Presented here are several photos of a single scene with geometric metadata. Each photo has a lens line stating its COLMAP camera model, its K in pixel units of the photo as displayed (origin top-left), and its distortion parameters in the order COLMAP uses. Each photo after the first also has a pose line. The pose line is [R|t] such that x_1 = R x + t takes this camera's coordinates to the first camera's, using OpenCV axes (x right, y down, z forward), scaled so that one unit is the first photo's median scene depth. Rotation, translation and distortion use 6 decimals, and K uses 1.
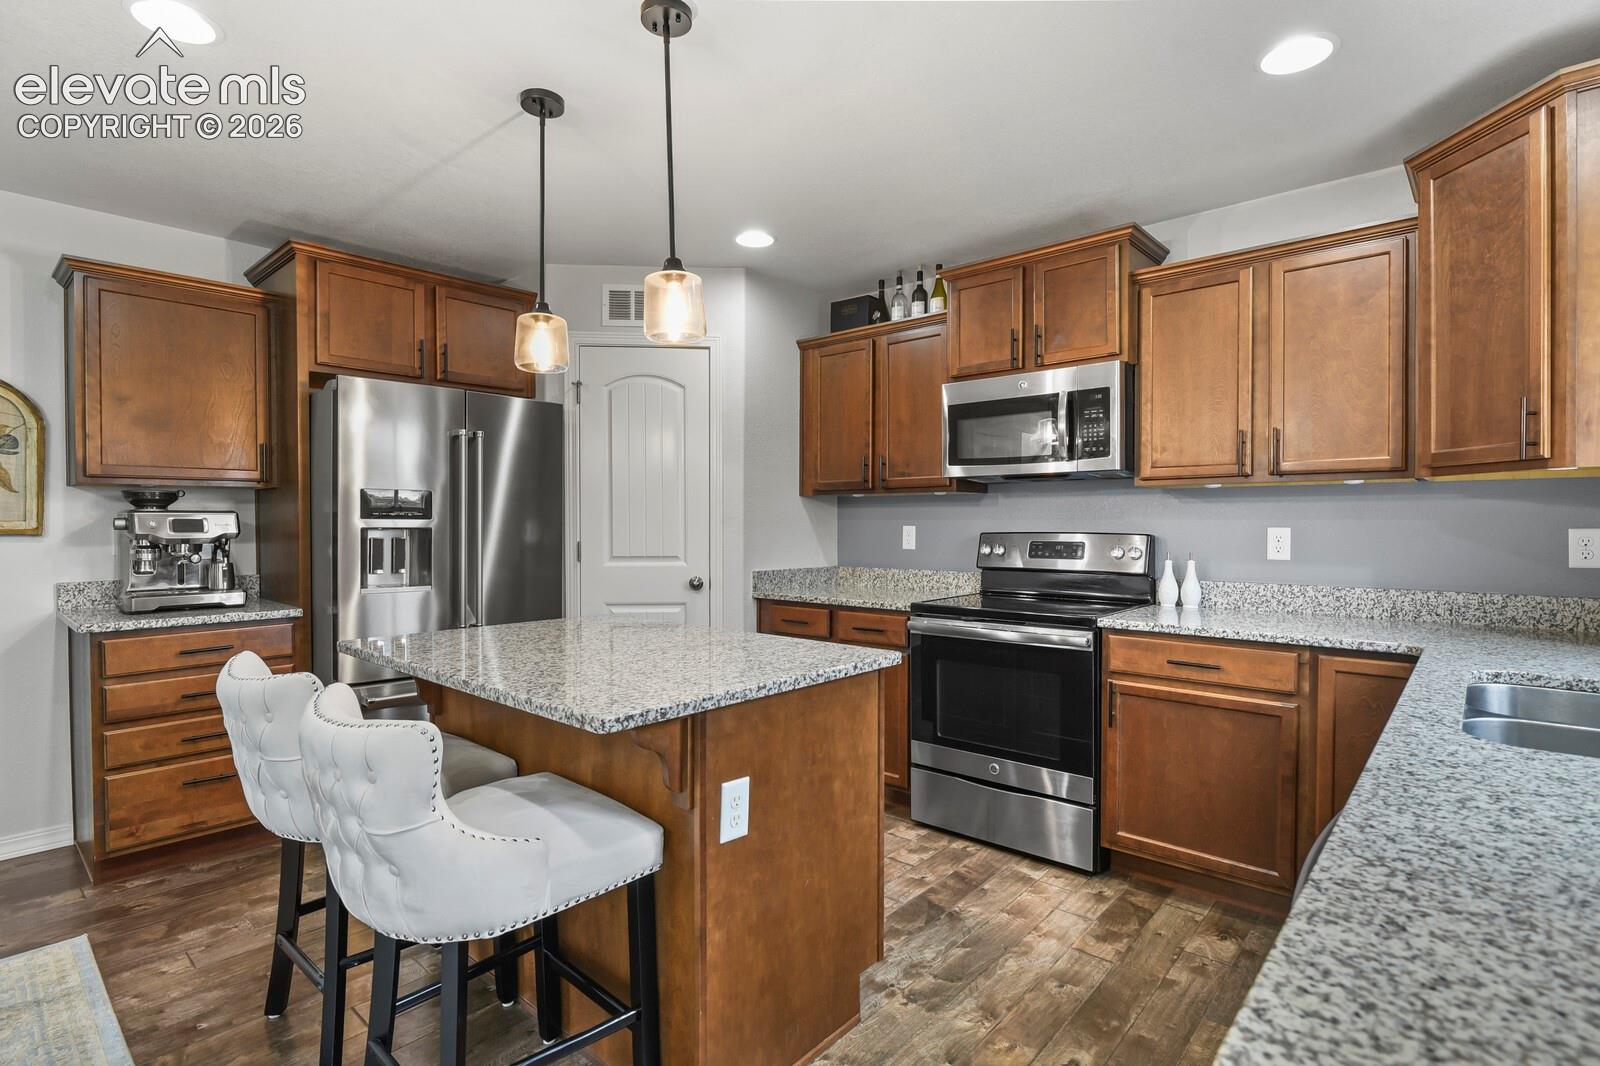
lens RADIAL K [[773.3, 0, 809.0], [0, 773.3, 533.6], [0, 0, 1]] dist [-0.004408, -0.005963]
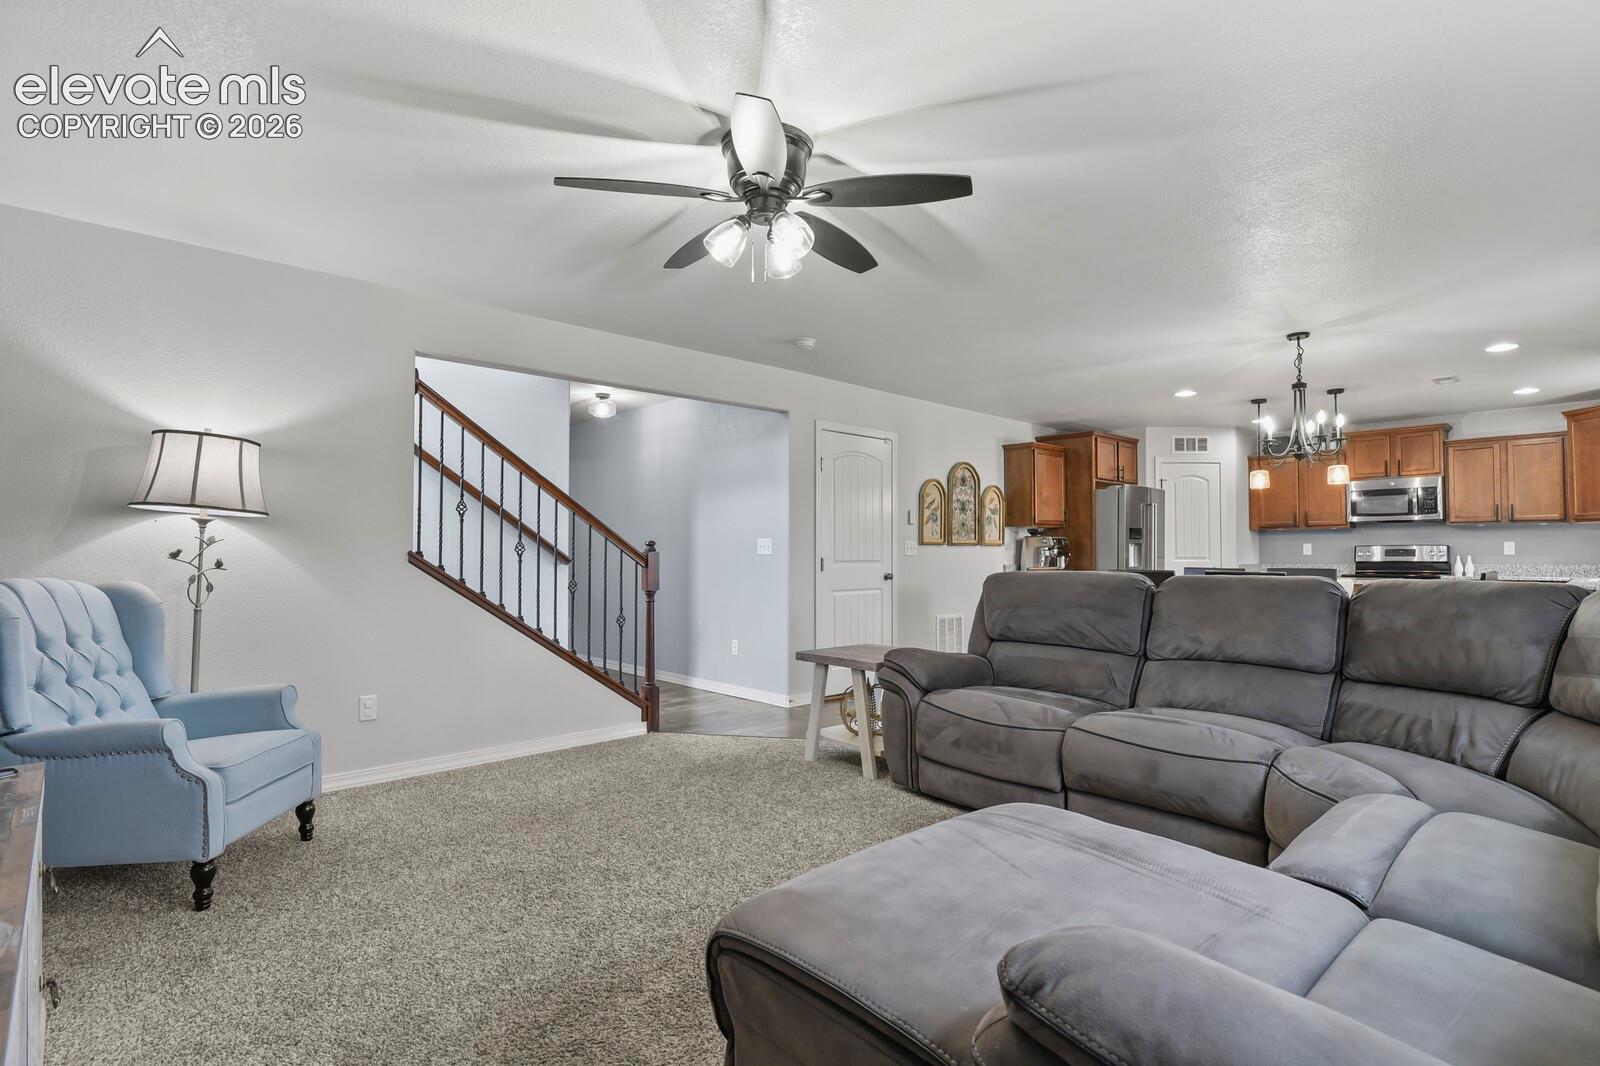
lens RADIAL K [[773.3, 0, 809.0], [0, 773.3, 533.6], [0, 0, 1]] dist [-0.004408, -0.005963]
pose [[0.995619, -0.003544, -0.093431, -1.456103], [-0.000276, 0.999166, -0.040842, 0.069930], [0.093497, 0.040689, 0.994788, -1.731115]]
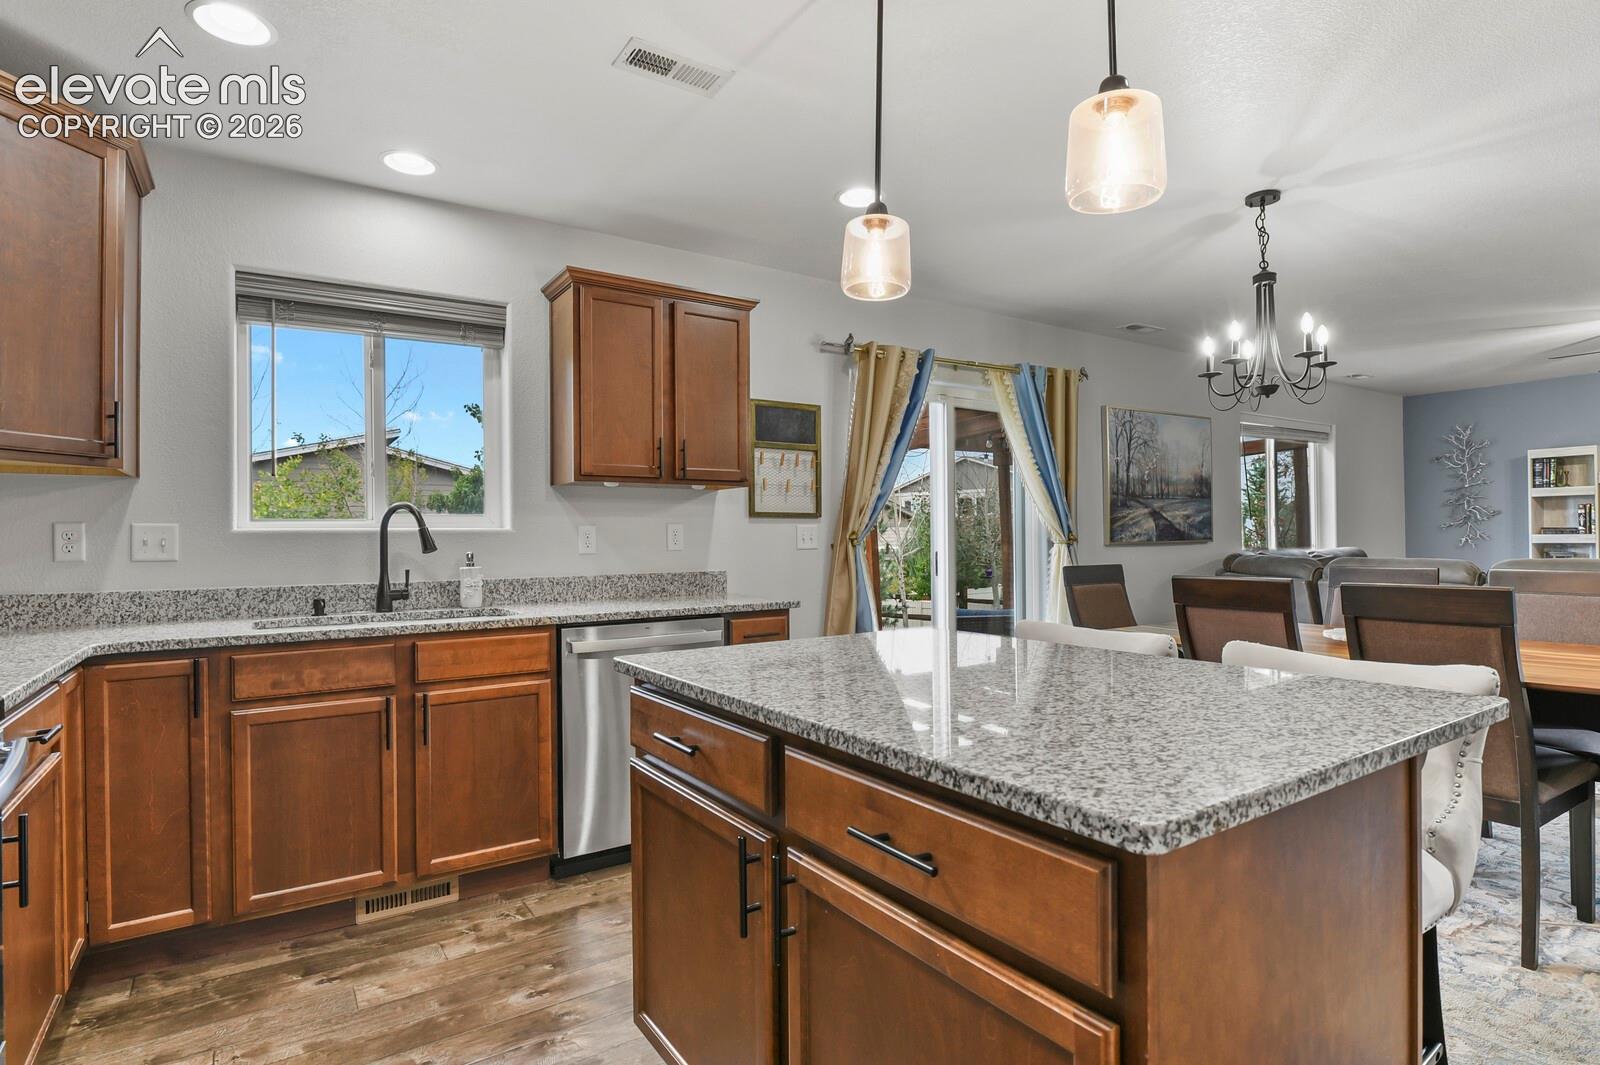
lens RADIAL K [[823.0, 0, 810.2], [0, 823.0, 536.3], [0, 0, 1]] dist [-0.007341, -0.001701]
pose [[-0.965687, 0.010768, 0.259485, -0.228101], [0.014000, 0.999846, 0.010613, 0.011438], [-0.259331, 0.013882, -0.965689, 1.294162]]
